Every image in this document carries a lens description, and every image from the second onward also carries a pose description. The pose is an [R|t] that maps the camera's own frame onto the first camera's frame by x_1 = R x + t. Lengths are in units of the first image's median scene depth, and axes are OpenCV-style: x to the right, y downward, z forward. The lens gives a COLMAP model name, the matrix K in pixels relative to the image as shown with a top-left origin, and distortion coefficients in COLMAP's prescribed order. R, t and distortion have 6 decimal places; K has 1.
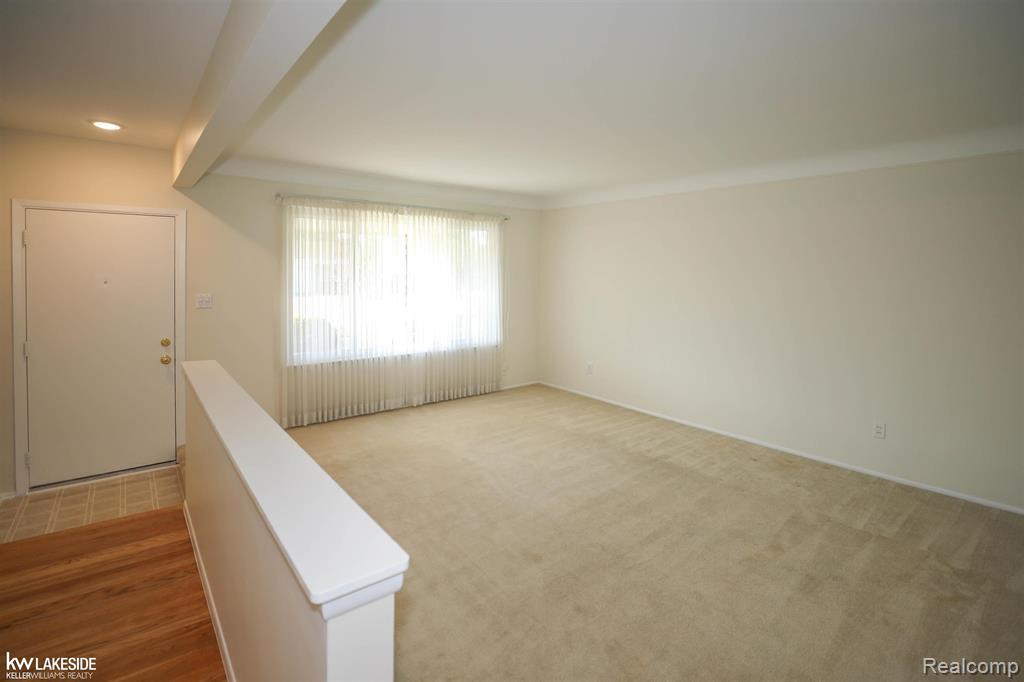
lens RADIAL K [[485.3, 0, 515.8], [0, 485.3, 319.3], [0, 0, 1]] dist [-0.053354, 0.018281]
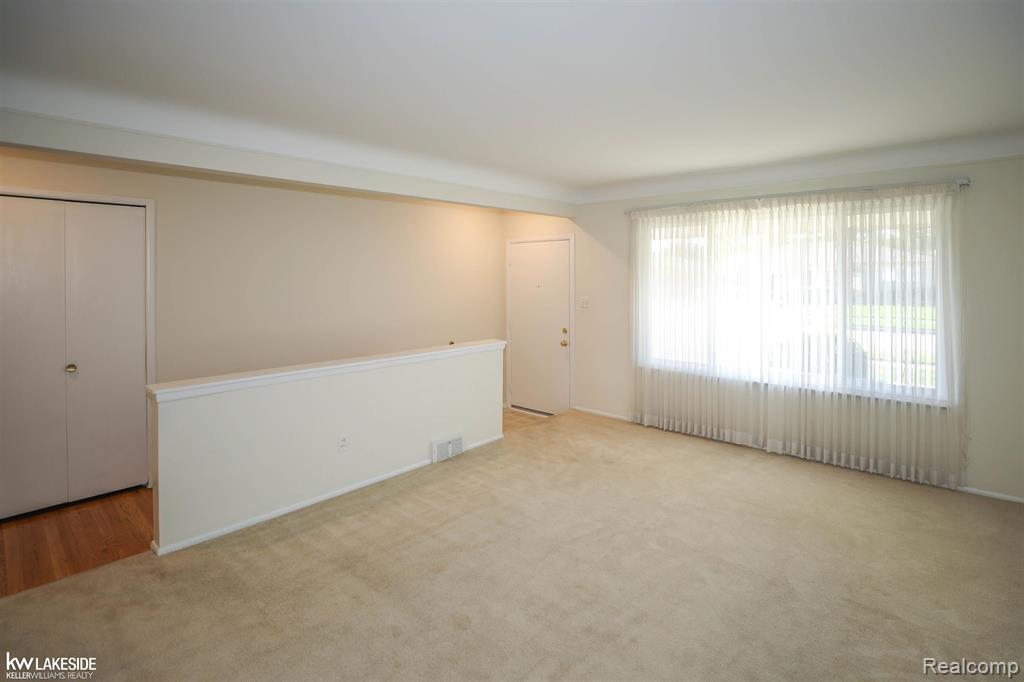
lens RADIAL K [[528.5, 0, 512.0], [0, 528.5, 341.0], [0, 0, 1]] dist [-0.002003, -0.000568]
pose [[0.146996, 0.108666, -0.983150, 0.597739], [-0.099021, 0.990571, 0.094681, -0.040916], [0.984168, 0.083435, 0.156370, 0.476606]]
